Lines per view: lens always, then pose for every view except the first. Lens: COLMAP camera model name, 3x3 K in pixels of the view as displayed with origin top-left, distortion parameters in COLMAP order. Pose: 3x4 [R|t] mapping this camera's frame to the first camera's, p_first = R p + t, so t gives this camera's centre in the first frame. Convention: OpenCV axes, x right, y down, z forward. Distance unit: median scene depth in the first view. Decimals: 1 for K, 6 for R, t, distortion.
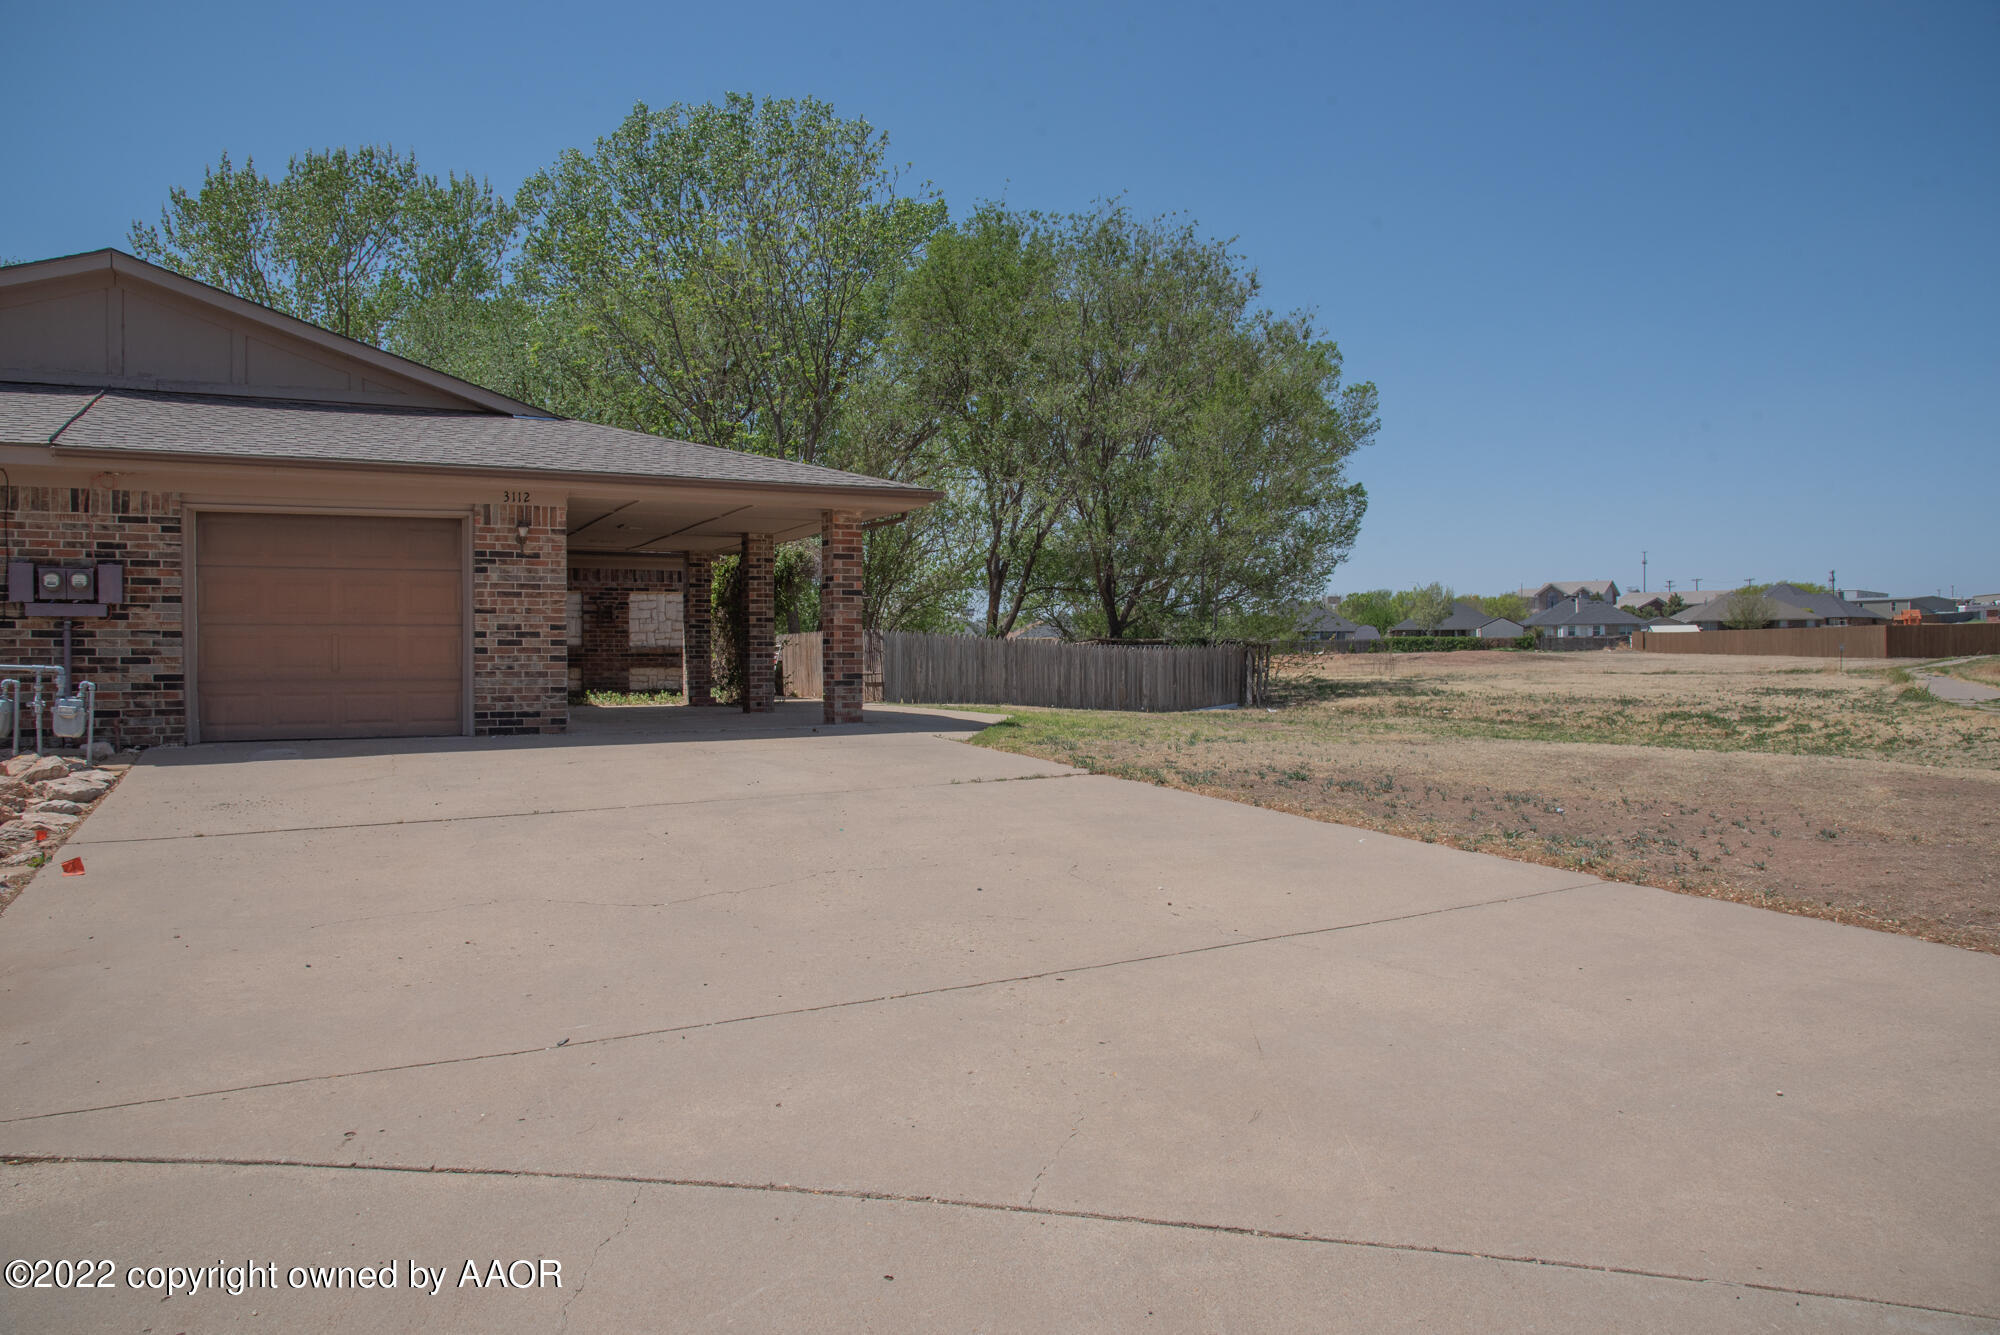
lens RADIAL K [[1425.2, 0, 1014.2], [0, 1425.2, 691.7], [0, 0, 1]] dist [-0.115485, 0.074670]
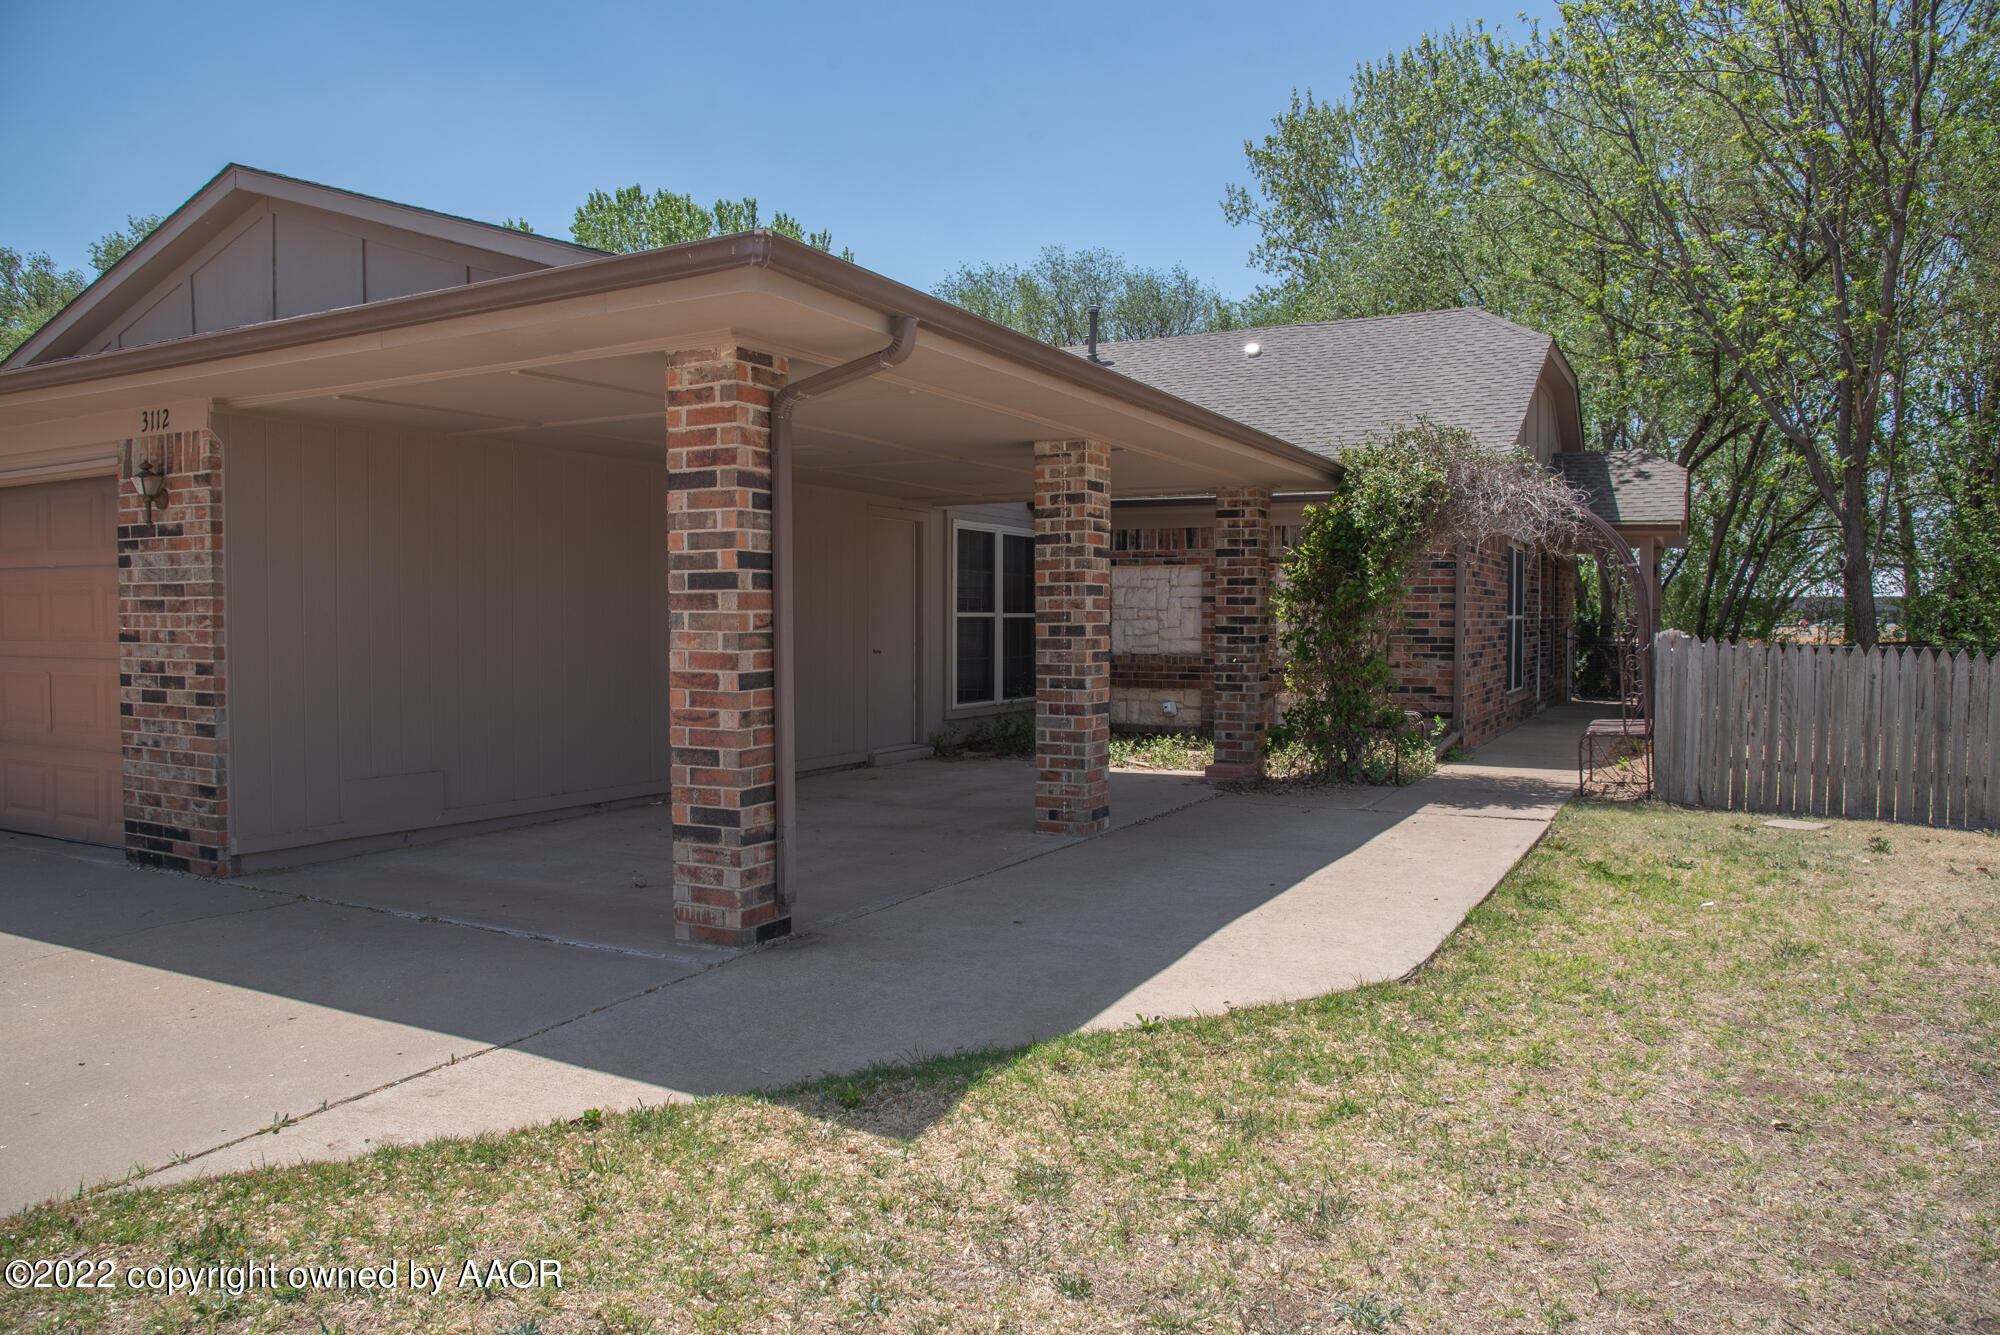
lens RADIAL K [[1366.1, 0, 1001.3], [0, 1366.1, 672.2], [0, 0, 1]] dist [-0.112826, 0.064633]
pose [[0.557318, 0.037646, -0.829445, 0.222423], [-0.023628, 0.999286, 0.029478, -0.063133], [0.829963, 0.003170, 0.557809, 0.940167]]
